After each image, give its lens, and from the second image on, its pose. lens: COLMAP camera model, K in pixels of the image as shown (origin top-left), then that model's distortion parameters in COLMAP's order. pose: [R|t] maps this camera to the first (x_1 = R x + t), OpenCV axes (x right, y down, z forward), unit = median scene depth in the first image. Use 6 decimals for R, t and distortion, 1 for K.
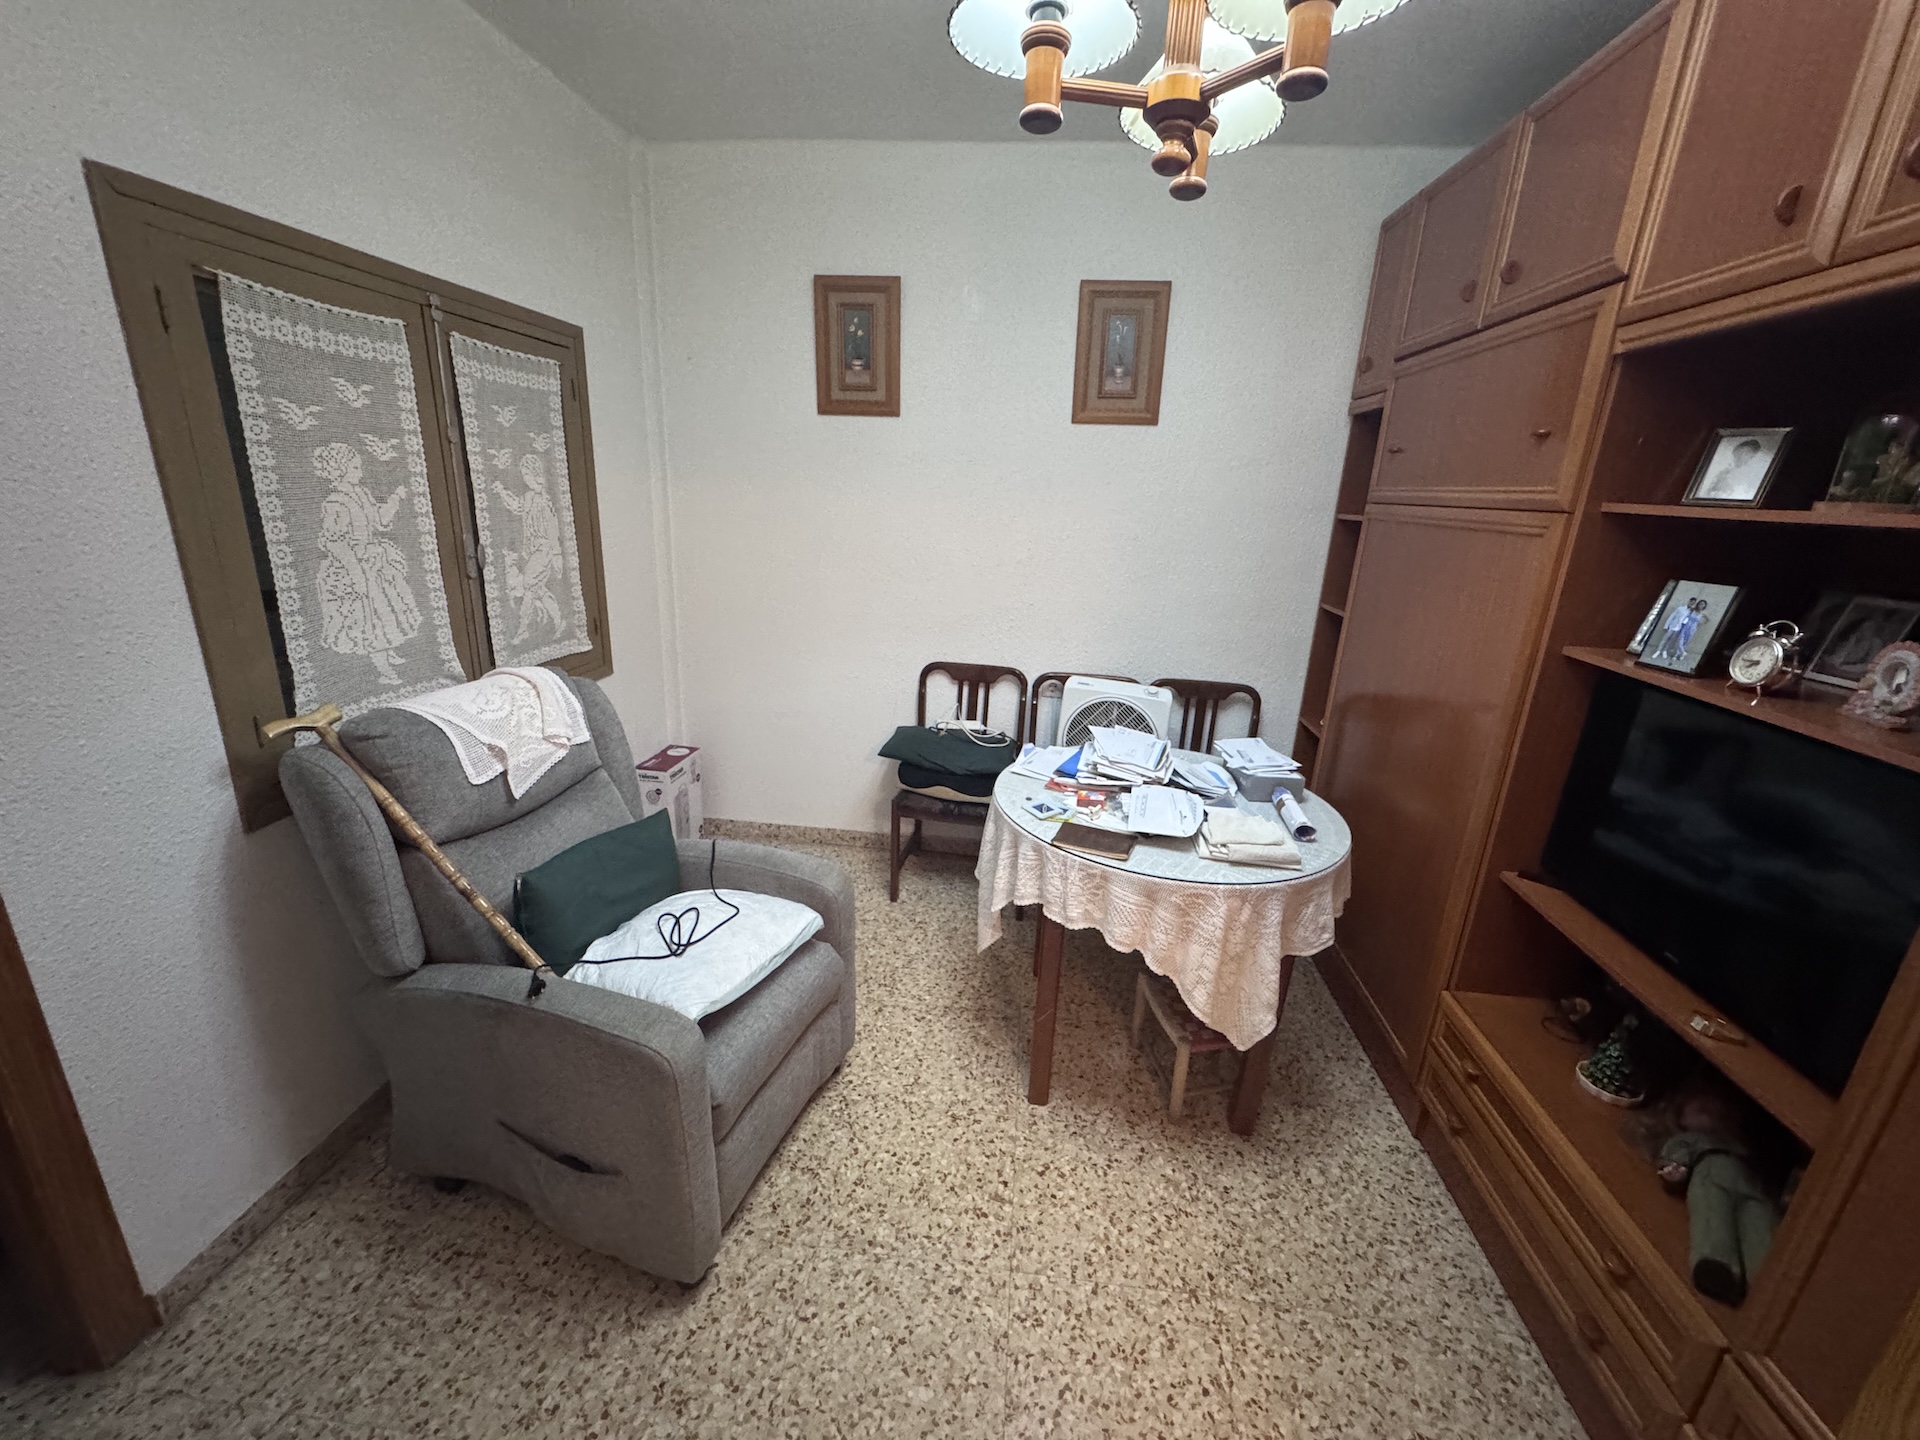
lens RADIAL K [[768.6, 0, 959.7], [0, 768.6, 720.3], [0, 0, 1]] dist [-0.003118, 0.000006]
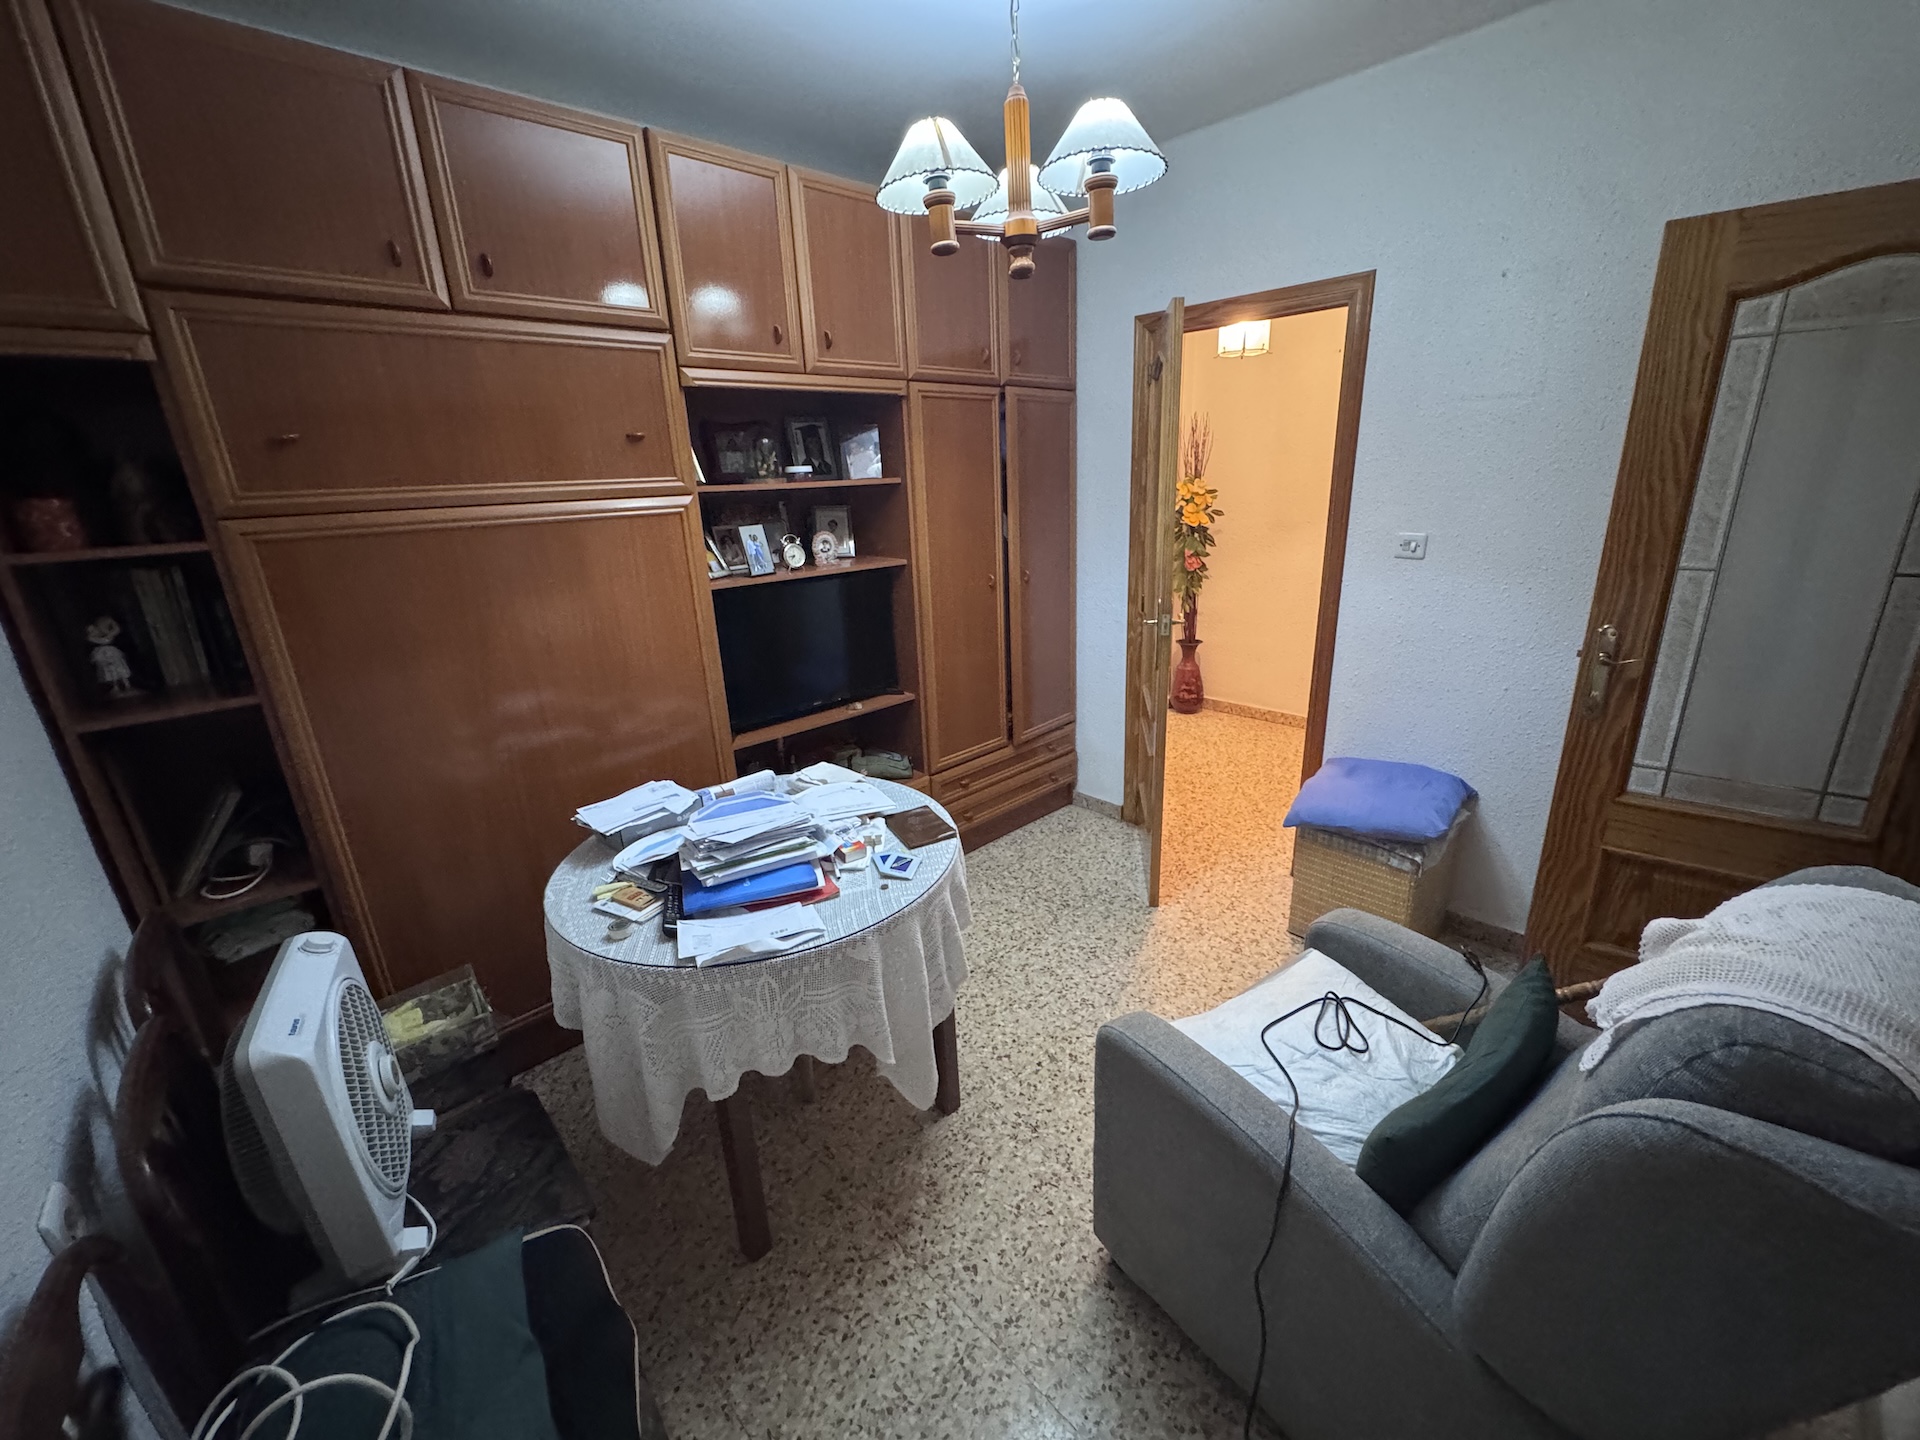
lens RADIAL K [[768.6, 0, 962.0], [0, 768.6, 711.8], [0, 0, 1]] dist [-0.003118, 0.000006]
pose [[-0.757494, -0.208671, 0.618595, -0.468542], [0.200262, 0.827588, 0.524399, -0.495509], [-0.621368, 0.521110, -0.585104, 1.467118]]
